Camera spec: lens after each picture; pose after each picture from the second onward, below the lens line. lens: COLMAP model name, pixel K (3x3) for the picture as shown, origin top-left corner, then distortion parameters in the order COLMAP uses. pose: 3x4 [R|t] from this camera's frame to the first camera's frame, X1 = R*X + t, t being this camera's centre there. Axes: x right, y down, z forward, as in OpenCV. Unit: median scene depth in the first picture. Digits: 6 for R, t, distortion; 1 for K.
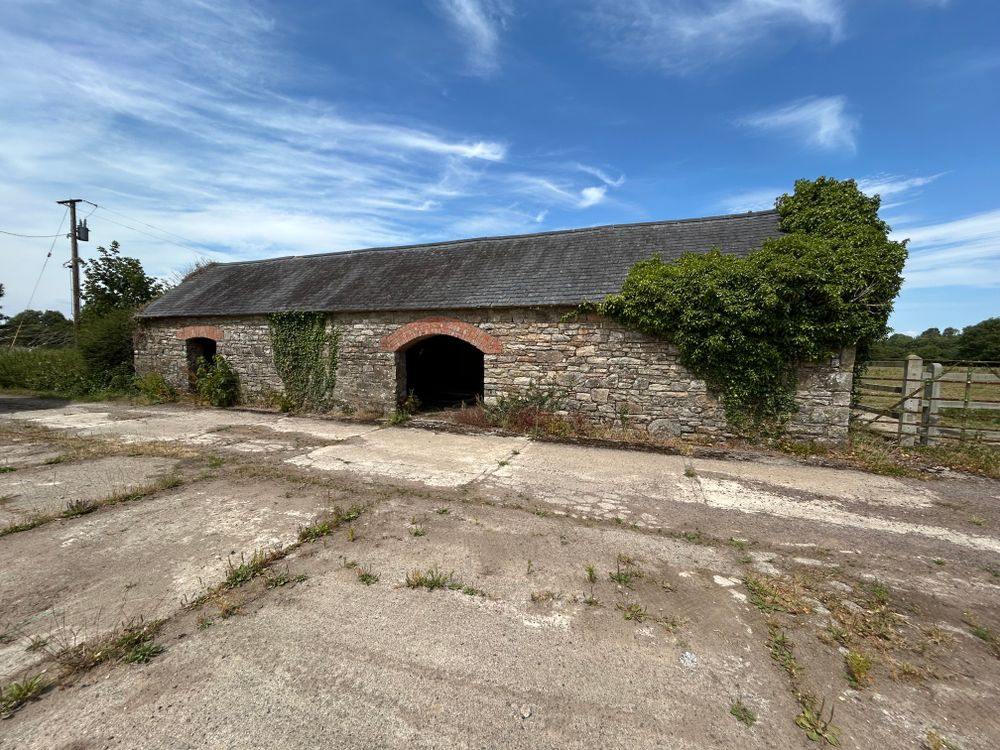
lens RADIAL K [[401.2, 0, 500.0], [0, 401.2, 375.0], [0, 0, 1]] dist [-0.001913, -0.000033]
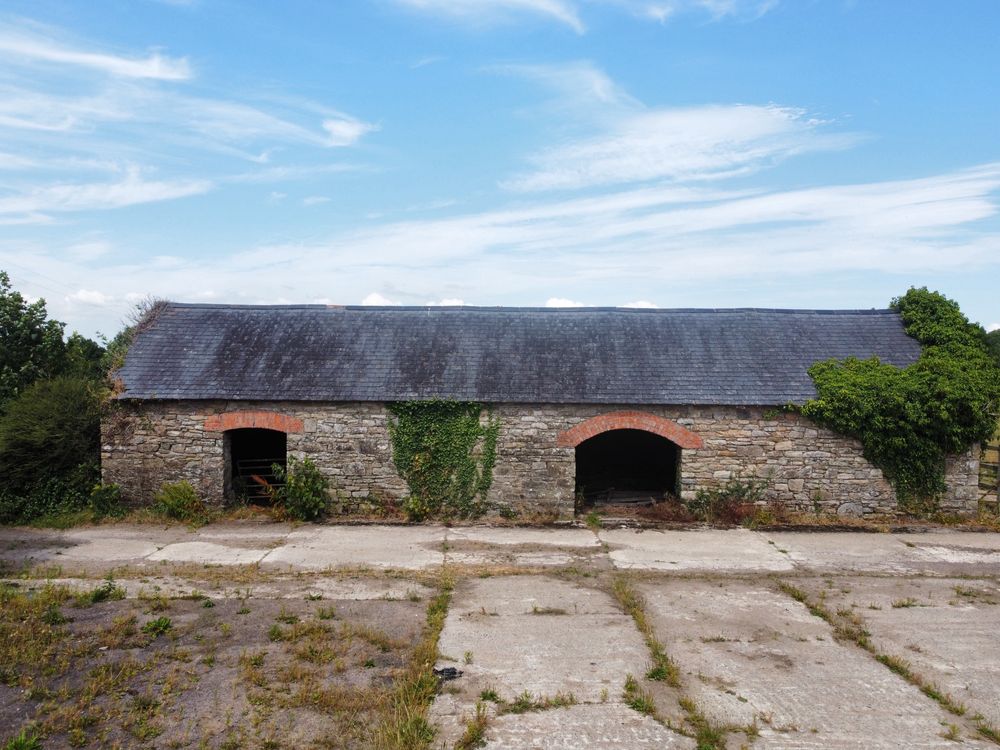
lens RADIAL K [[746.6, 0, 500.0], [0, 746.6, 375.0], [0, 0, 1]] dist [-0.001550, -0.009205]
pose [[0.941583, -0.012045, 0.336566, -1.148387], [0.026357, 0.998931, -0.037986, -0.186286], [-0.335749, 0.044638, 0.940893, -0.647990]]
